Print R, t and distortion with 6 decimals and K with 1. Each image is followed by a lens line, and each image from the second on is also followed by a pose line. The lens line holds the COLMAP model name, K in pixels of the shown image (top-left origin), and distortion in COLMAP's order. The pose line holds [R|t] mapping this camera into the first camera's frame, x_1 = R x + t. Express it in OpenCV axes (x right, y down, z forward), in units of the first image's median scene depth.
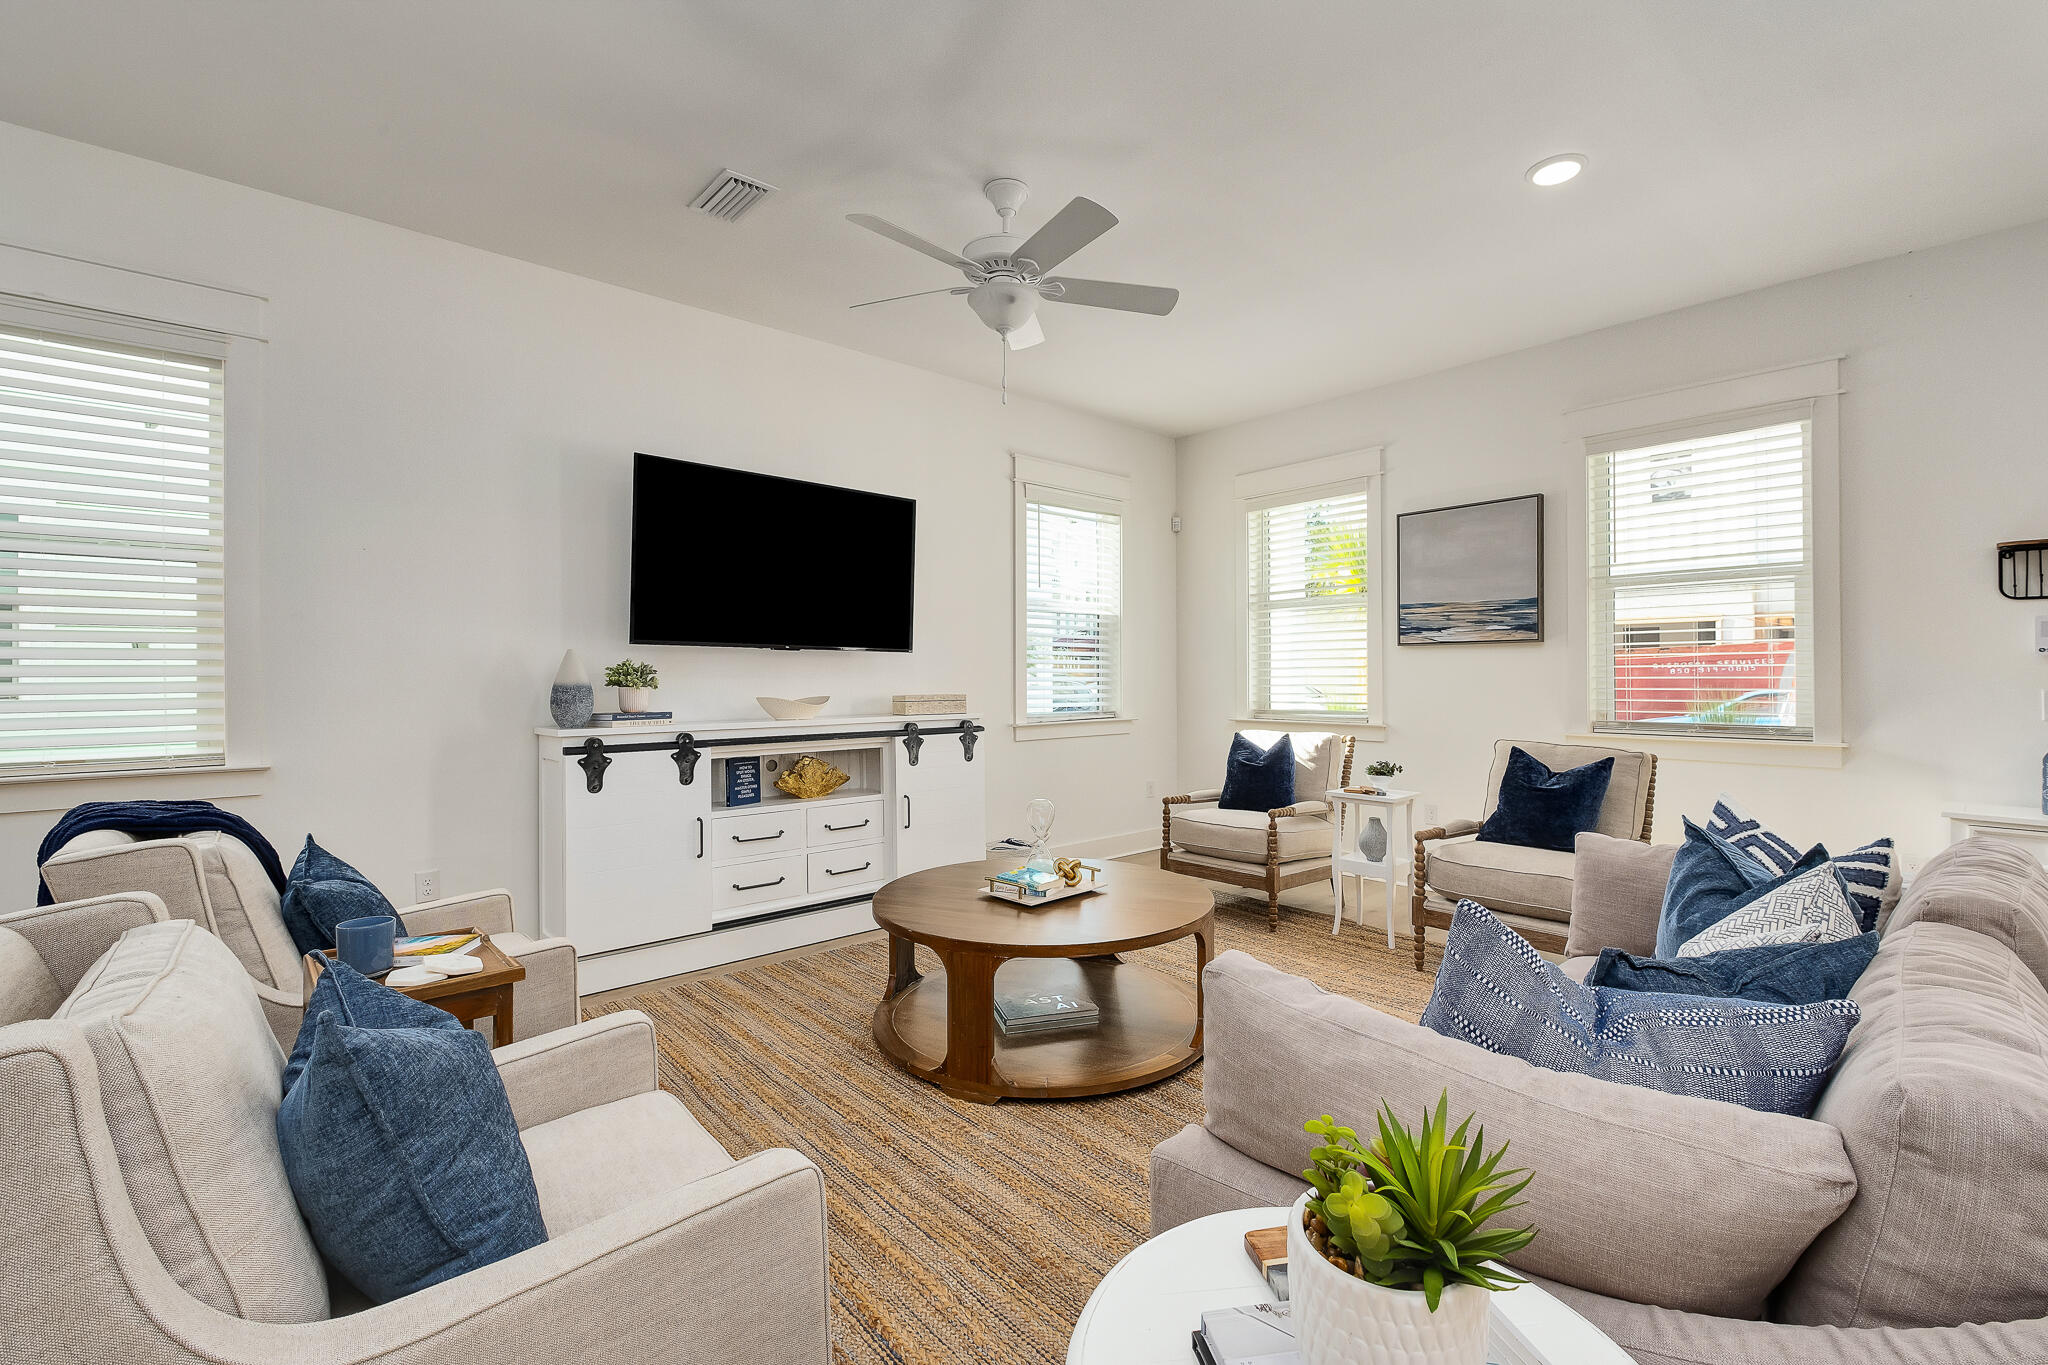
lens RADIAL K [[889.2, 0, 1029.1], [0, 889.2, 669.2], [0, 0, 1]] dist [0.001149, -0.003278]
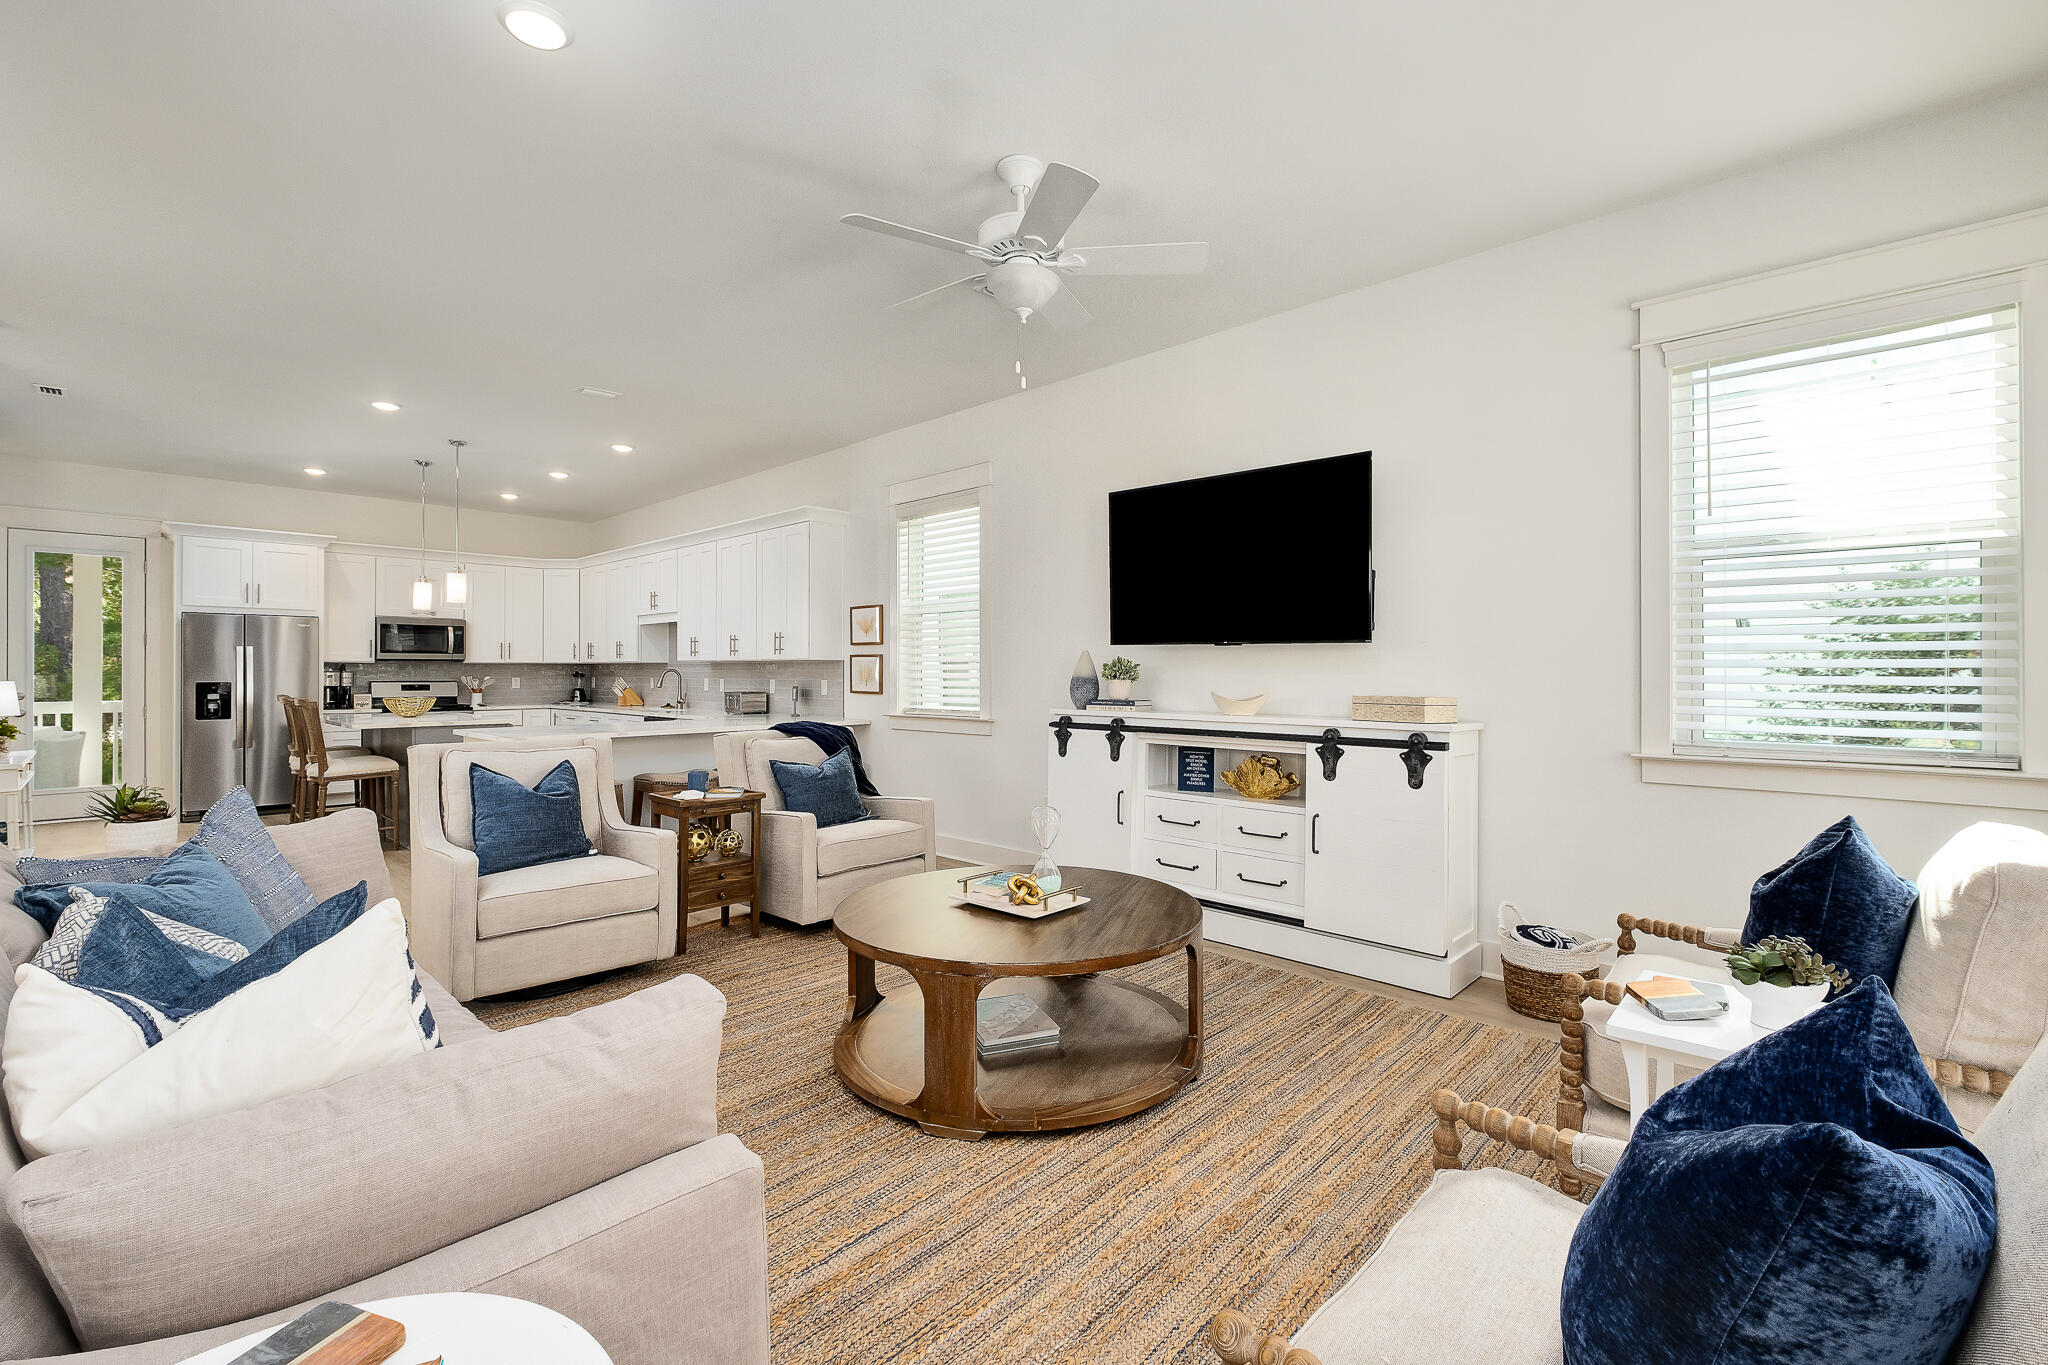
lens RADIAL K [[889.2, 0, 1043.6], [0, 889.2, 668.0], [0, 0, 1]] dist [0.001149, -0.003278]
pose [[0.084048, 0.000656, -0.996461, 0.674862], [0.004331, 0.999990, 0.001024, 0.002234], [0.996452, -0.004402, 0.084045, 0.675306]]
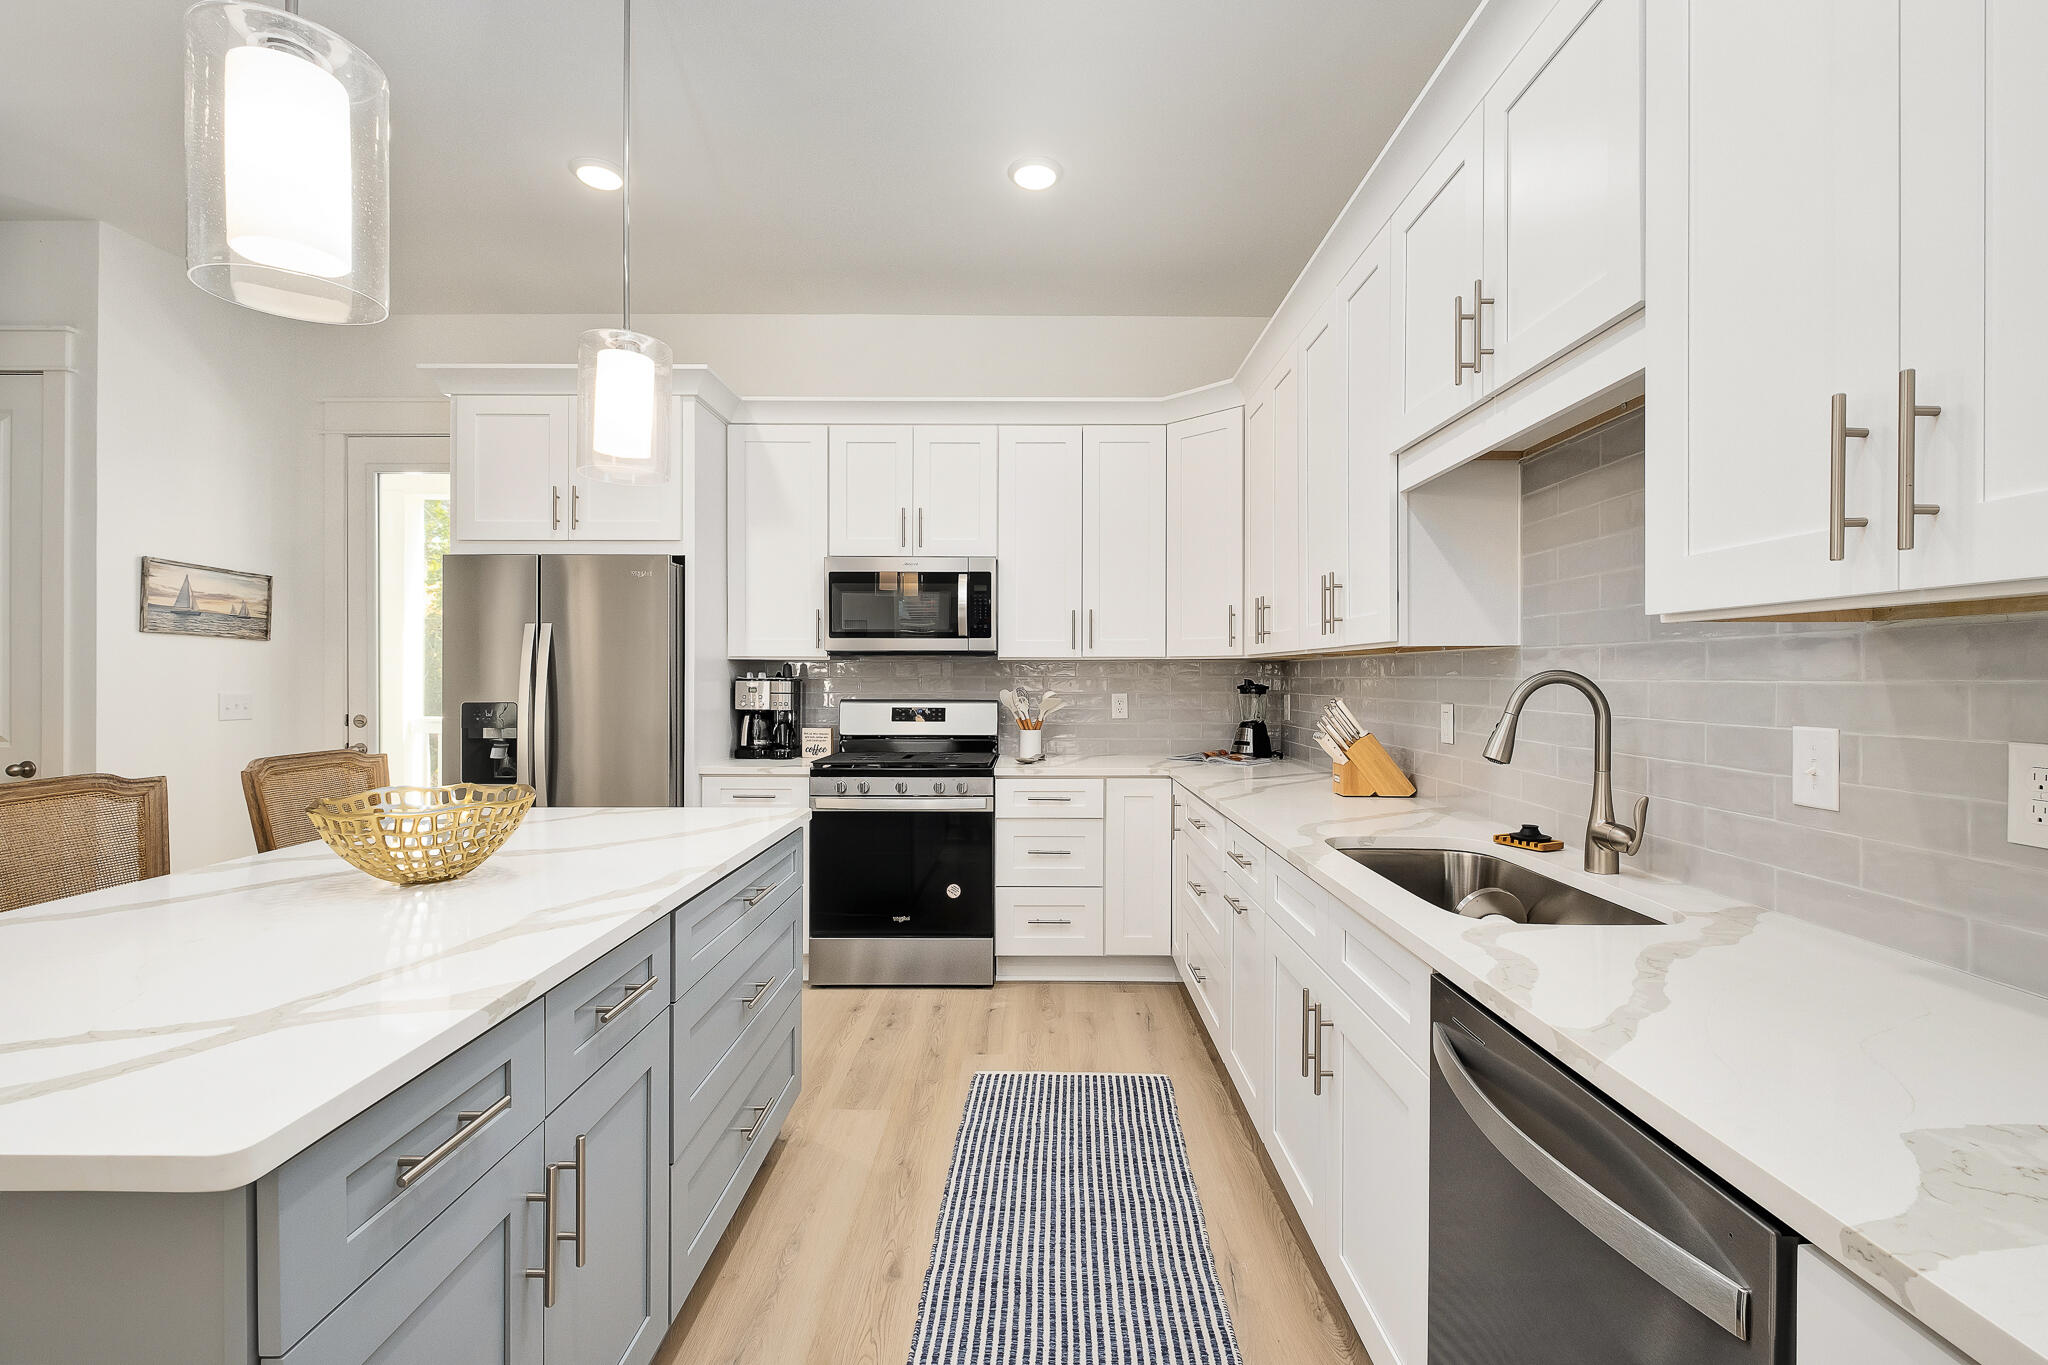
lens RADIAL K [[889.2, 0, 1035.6], [0, 889.2, 682.2], [0, 0, 1]] dist [0.001149, -0.003278]
pose [[-0.668753, 0.007974, -0.743442, -0.862343], [0.005111, 0.999968, 0.006128, 0.004043], [0.743467, 0.000298, -0.668773, 0.126589]]
